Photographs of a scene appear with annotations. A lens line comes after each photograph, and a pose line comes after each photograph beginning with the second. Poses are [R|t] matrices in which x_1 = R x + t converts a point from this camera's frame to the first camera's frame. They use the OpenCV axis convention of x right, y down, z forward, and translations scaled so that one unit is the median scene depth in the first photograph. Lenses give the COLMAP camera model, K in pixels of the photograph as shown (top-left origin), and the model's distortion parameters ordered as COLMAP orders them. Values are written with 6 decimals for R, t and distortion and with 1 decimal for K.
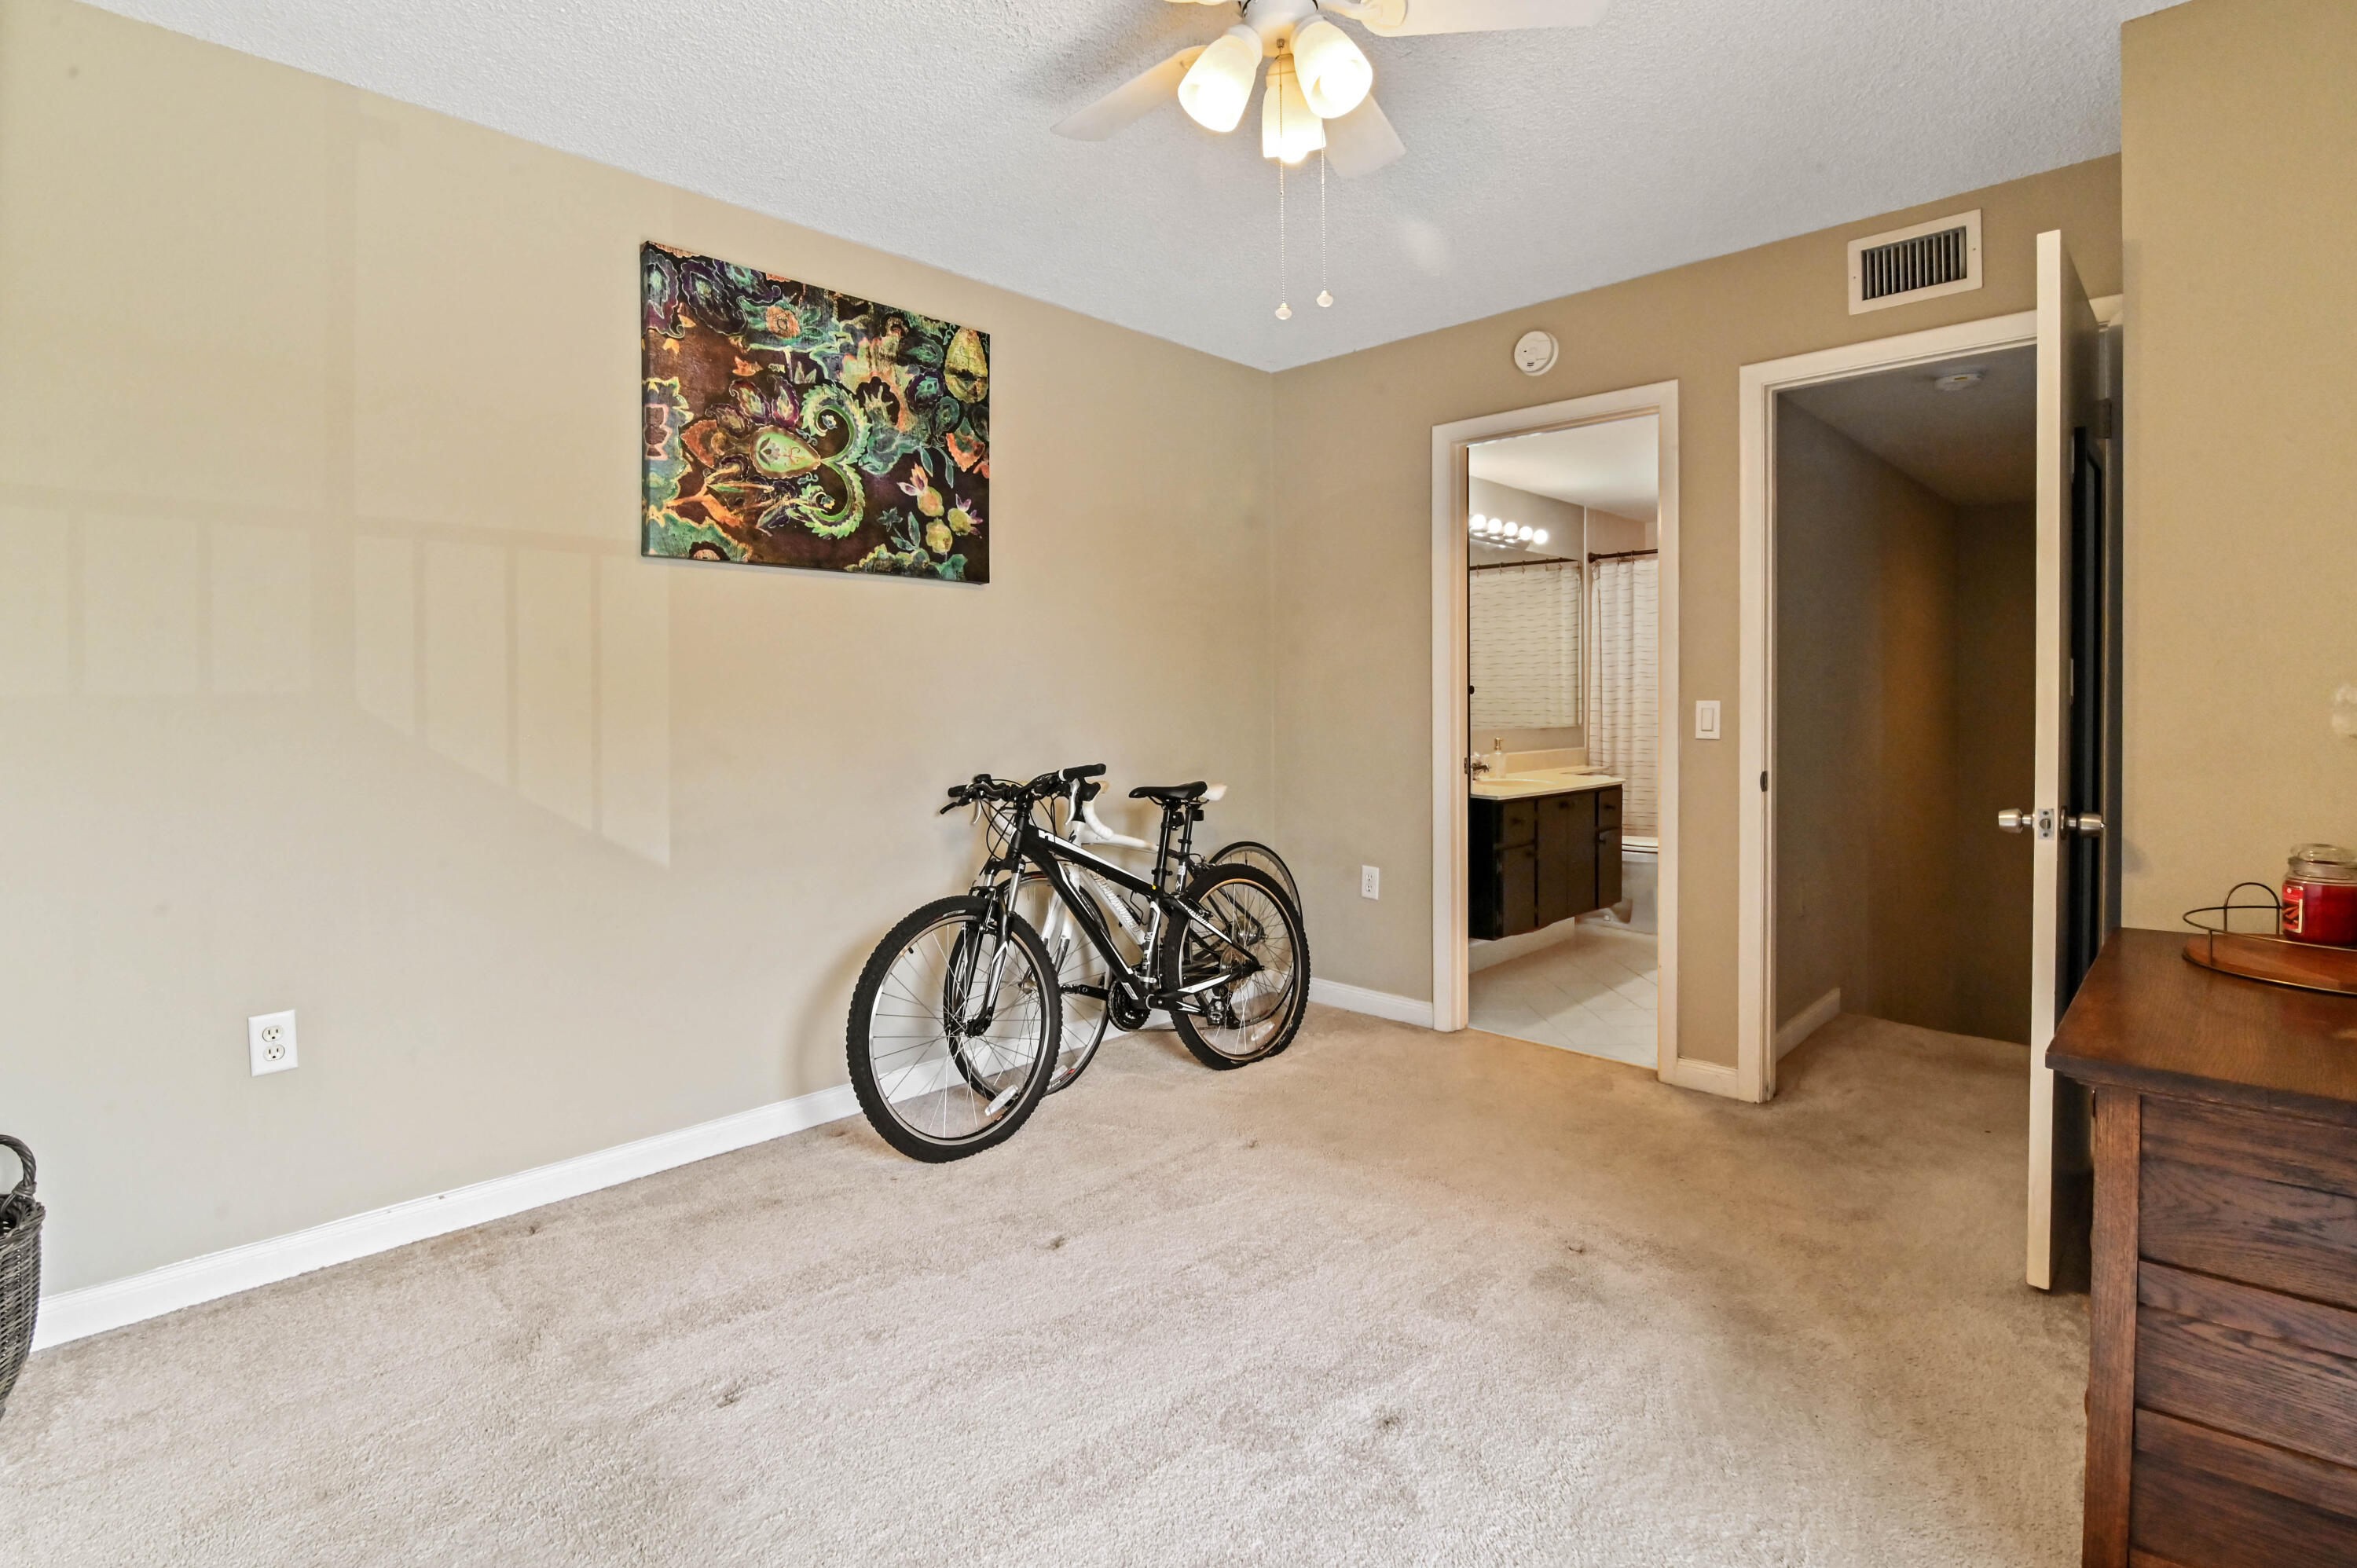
lens RADIAL K [[1122.9, 0, 1182.9], [0, 1122.9, 716.6], [0, 0, 1]] dist [-0.014085, 0.000020]
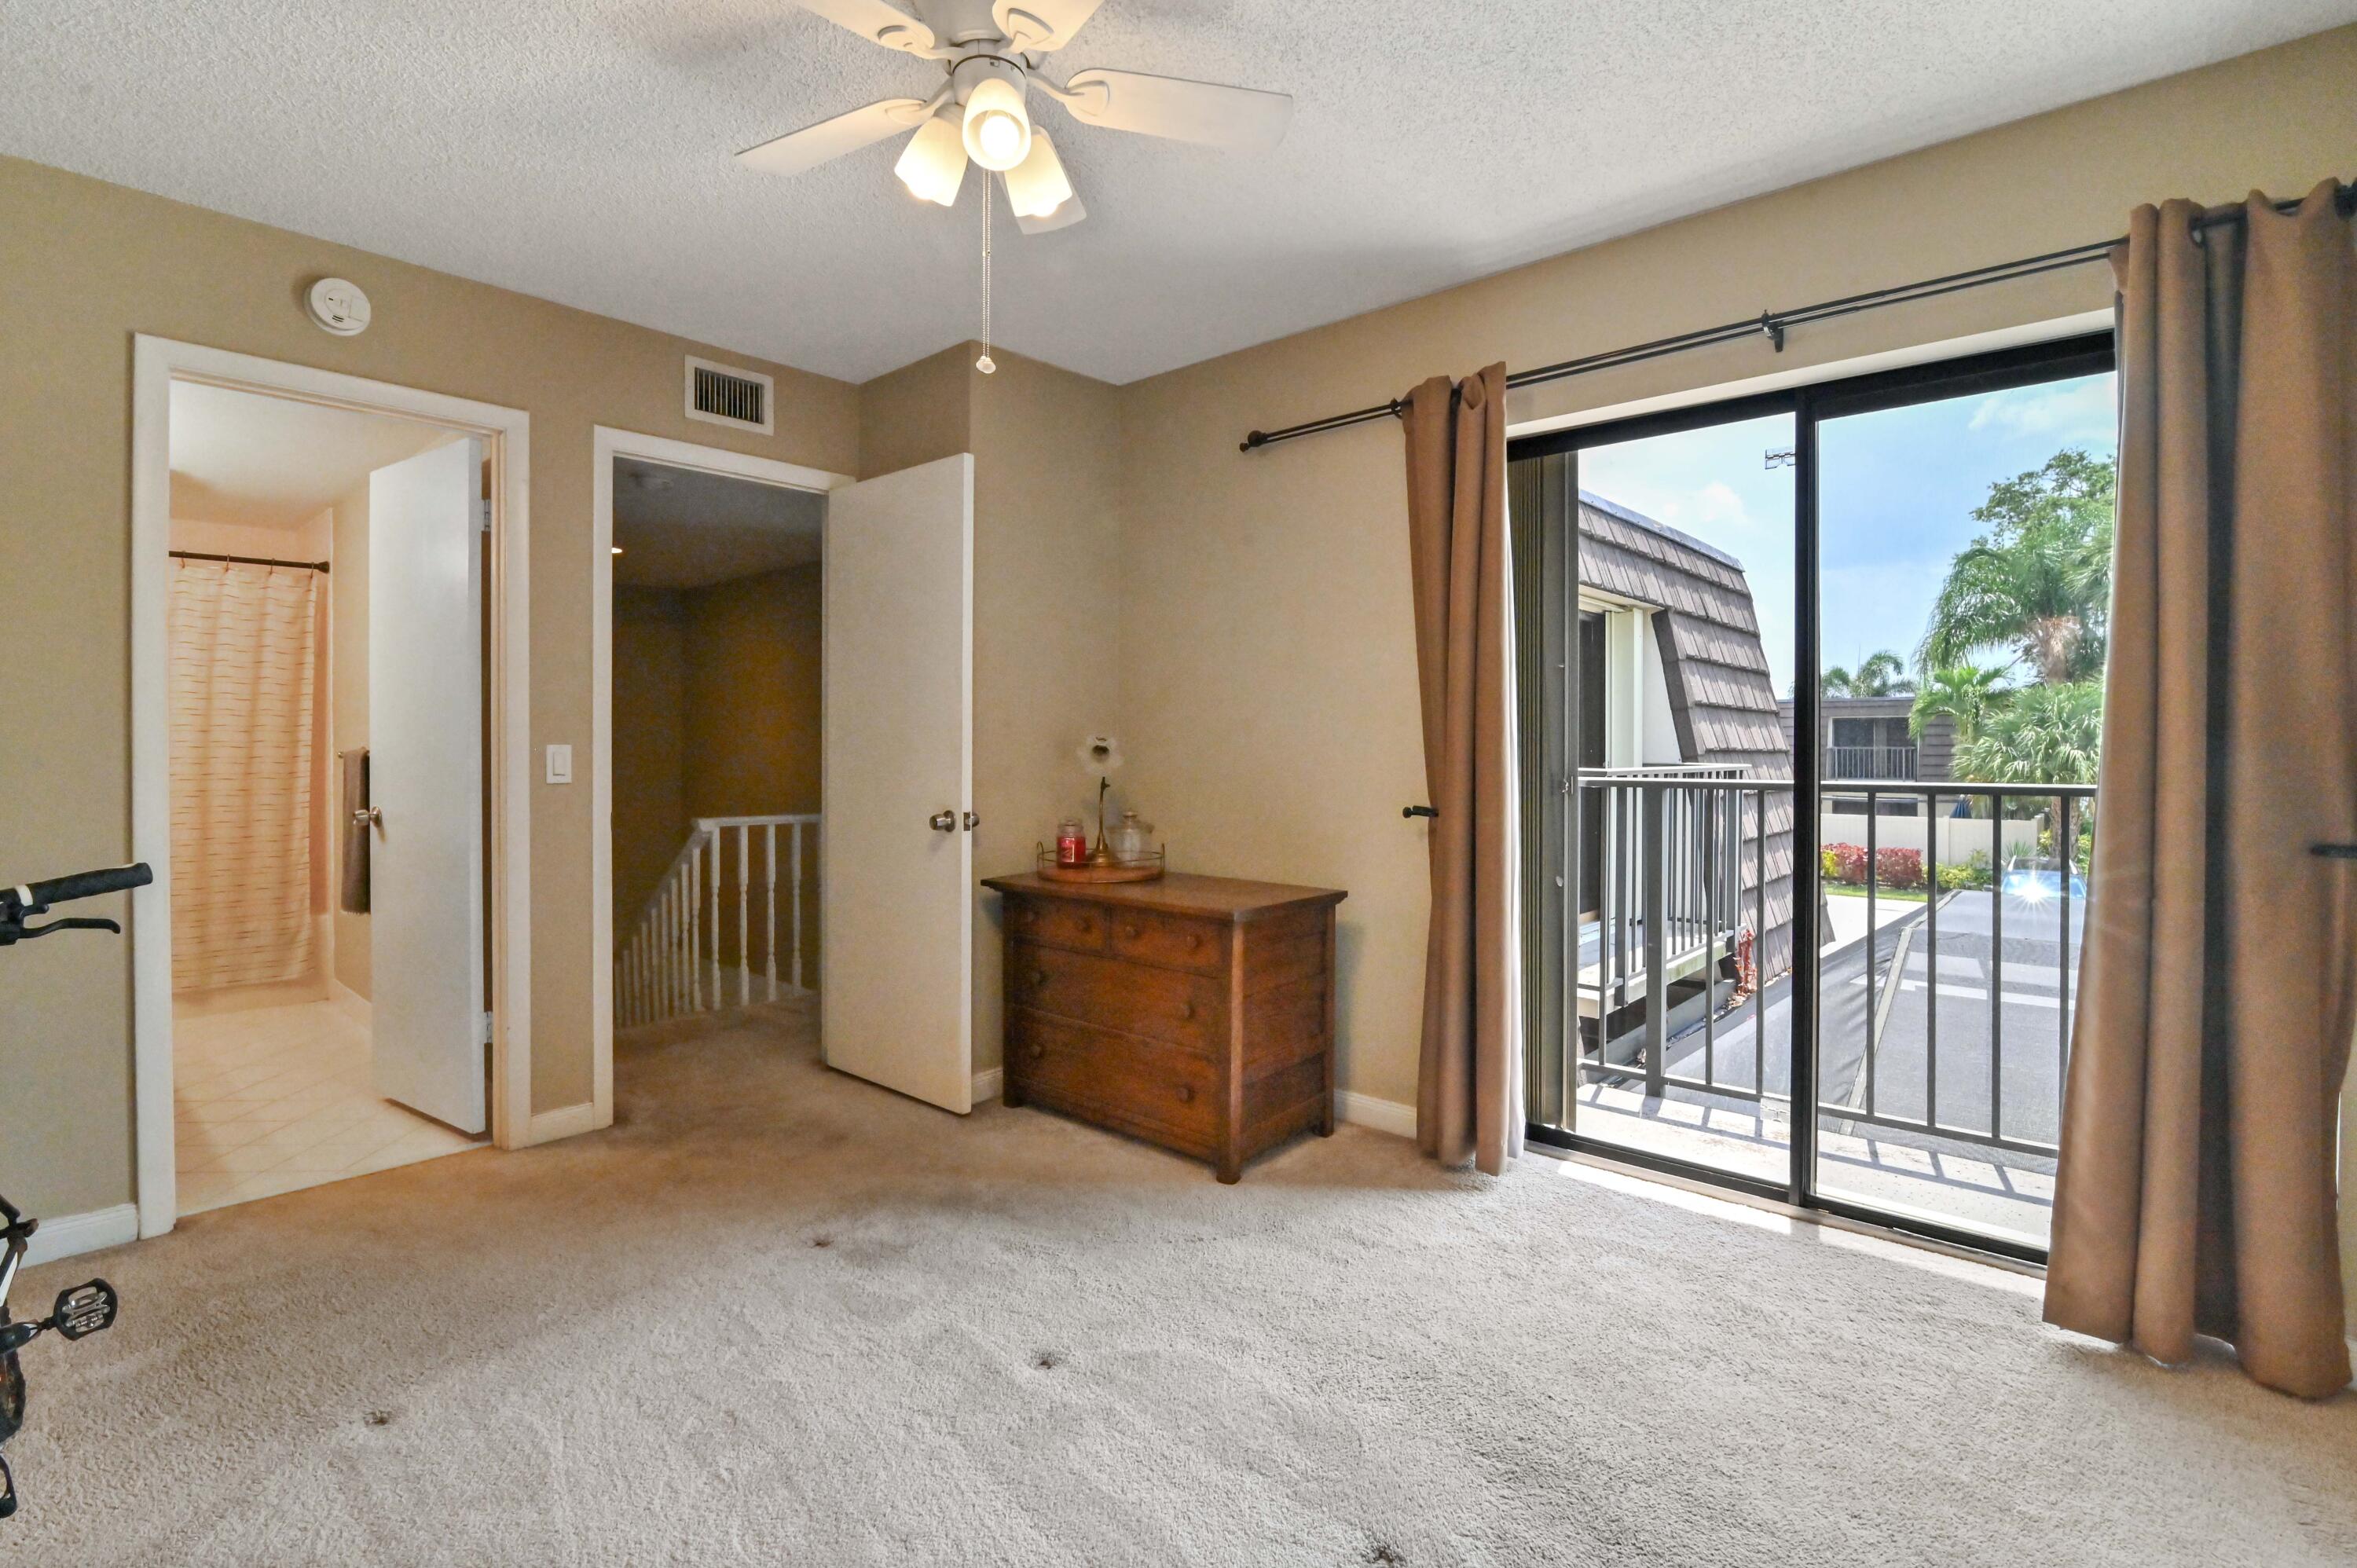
lens RADIAL K [[1093.3, 0, 1180.7], [0, 1093.3, 755.4], [0, 0, 1]] dist [-0.016894, -0.000141]
pose [[-0.038871, -0.005895, 0.999227, -0.479119], [0.016460, 0.999843, 0.006539, -0.002405], [-0.999109, 0.016702, -0.038768, 0.447451]]
